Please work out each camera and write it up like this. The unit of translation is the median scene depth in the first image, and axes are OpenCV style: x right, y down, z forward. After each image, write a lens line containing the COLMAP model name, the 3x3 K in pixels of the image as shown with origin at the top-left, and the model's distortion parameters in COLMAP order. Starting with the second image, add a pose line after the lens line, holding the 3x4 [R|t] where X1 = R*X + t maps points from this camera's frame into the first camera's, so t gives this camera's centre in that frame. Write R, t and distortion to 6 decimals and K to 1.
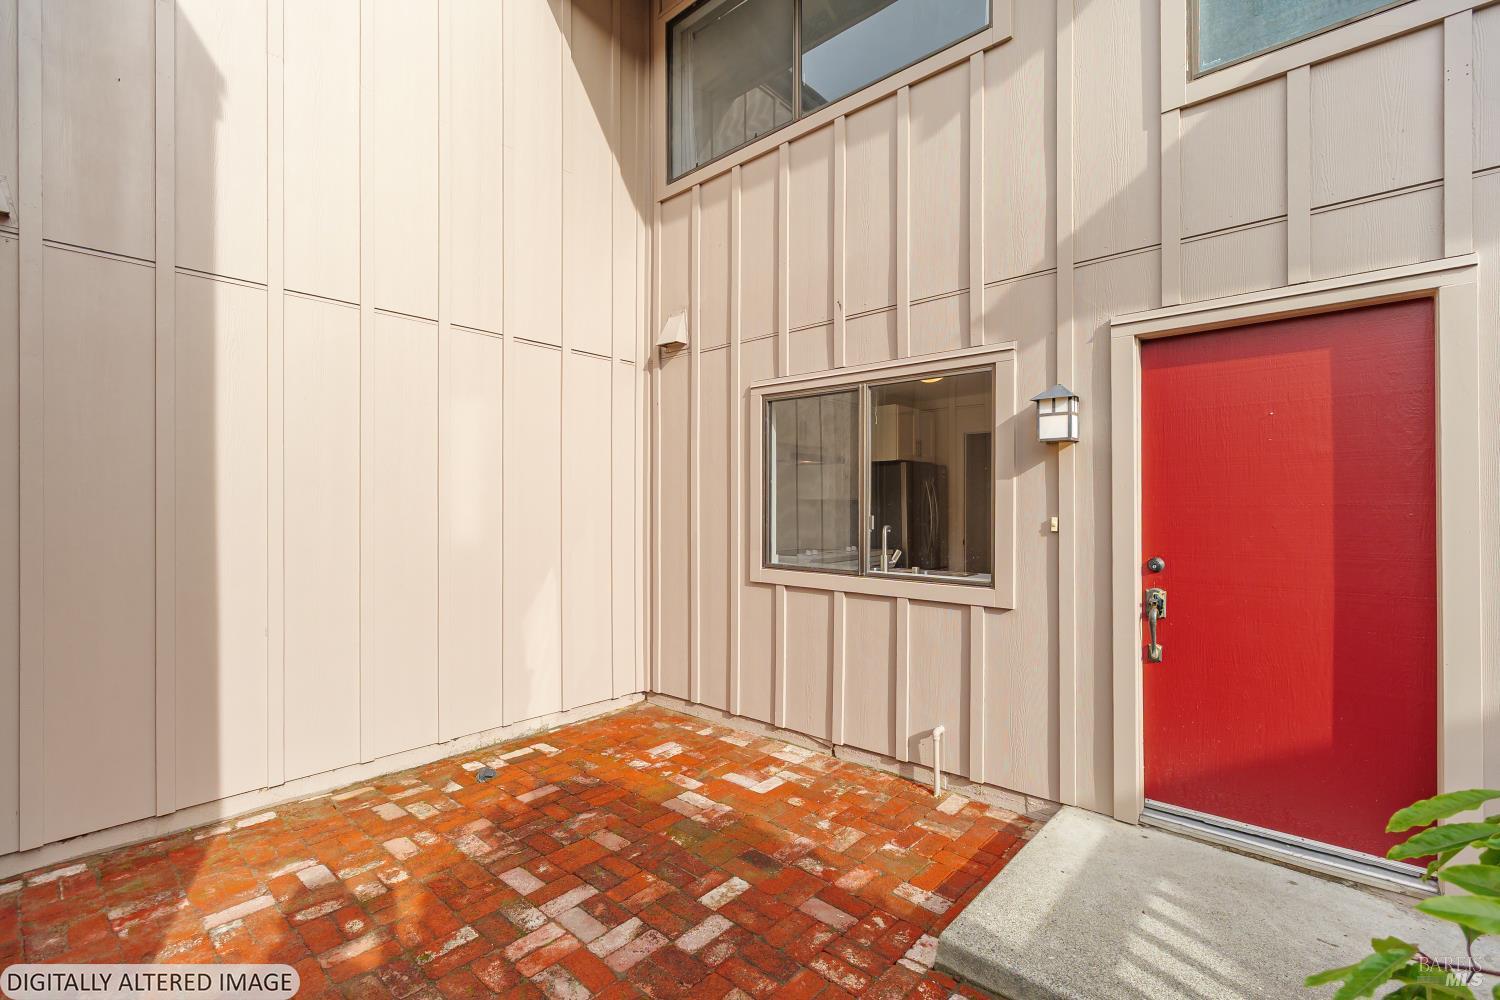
lens RADIAL K [[659.7, 0, 757.3], [0, 659.7, 507.1], [0, 0, 1]] dist [-0.001413, -0.000275]
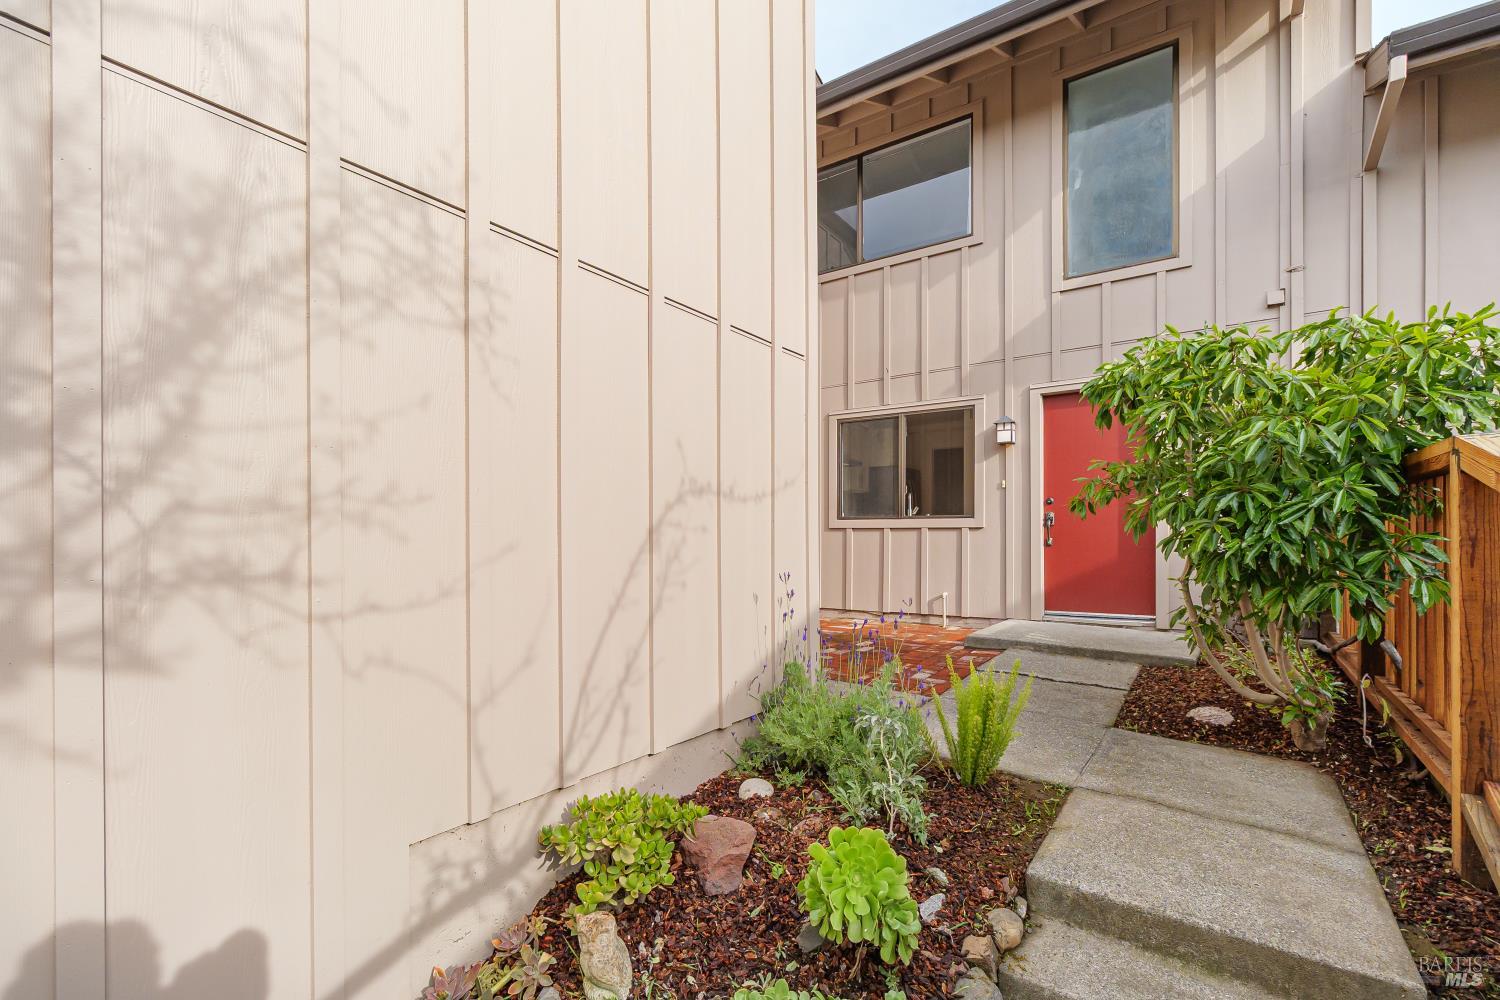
lens RADIAL K [[676.5, 0, 750.3], [0, 676.5, 540.6], [0, 0, 1]] dist [0.000581, -0.000050]
pose [[0.995067, -0.000449, 0.099201, -0.498894], [0.000188, 0.999996, 0.002641, 0.179894], [-0.099201, -0.002610, 0.995064, -0.934480]]
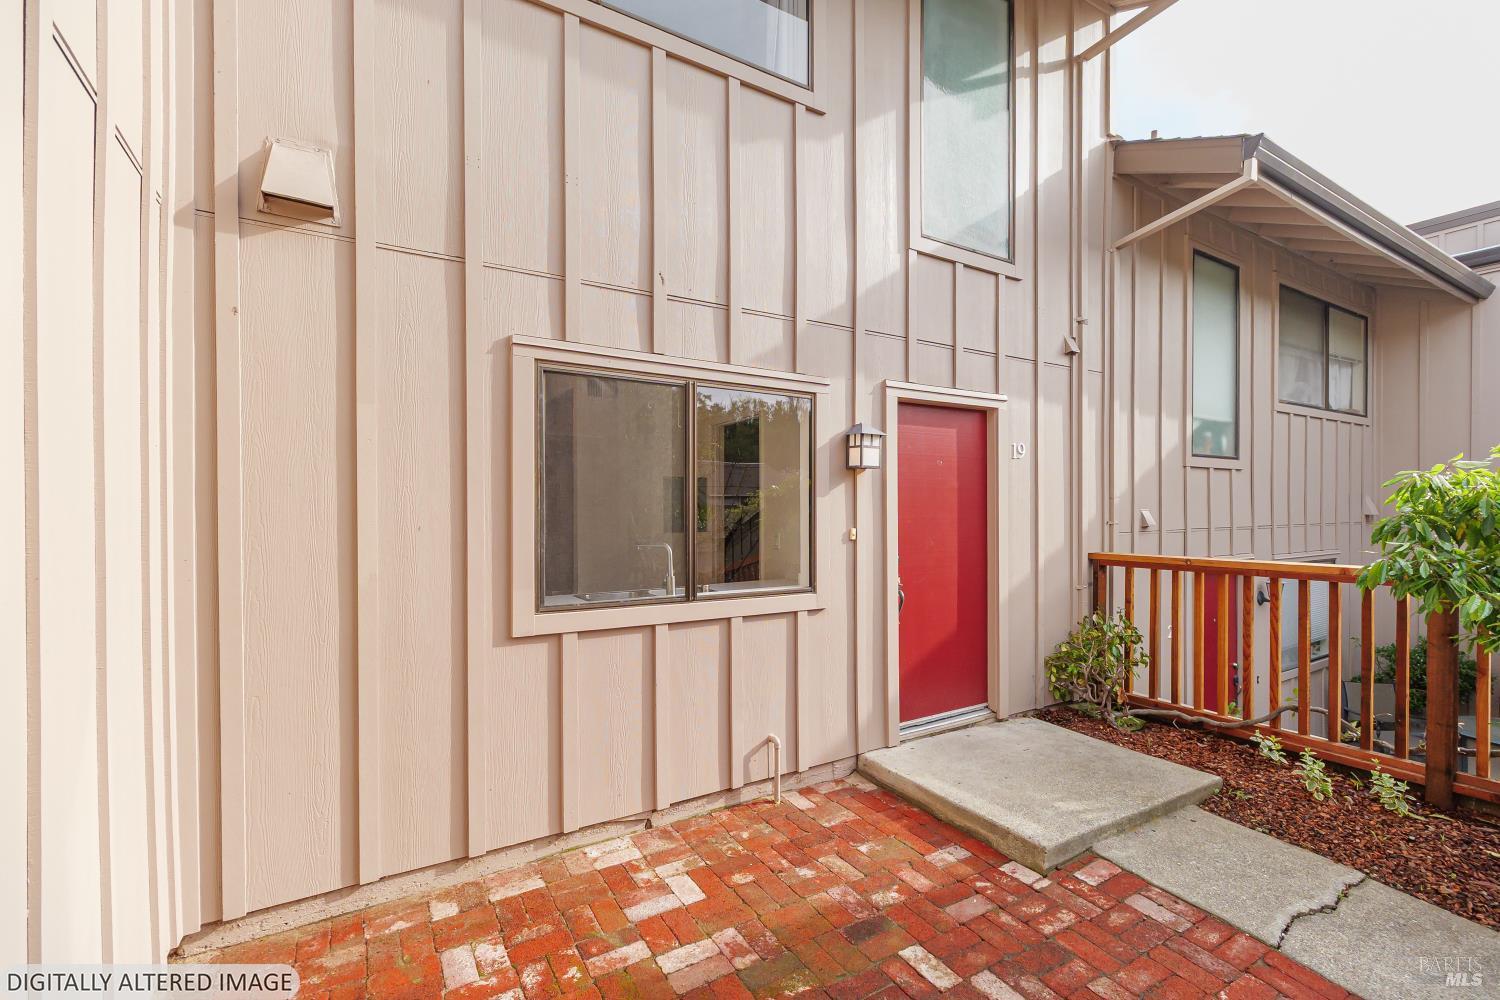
lens RADIAL K [[667.1, 0, 753.3], [0, 667.1, 517.1], [0, 0, 1]] dist [-0.001489, -0.000171]
pose [[0.289480, -0.009304, 0.957139, -0.737603], [0.002662, 0.999957, 0.008915, -0.016096], [-0.957180, -0.000033, 0.289492, 0.743744]]
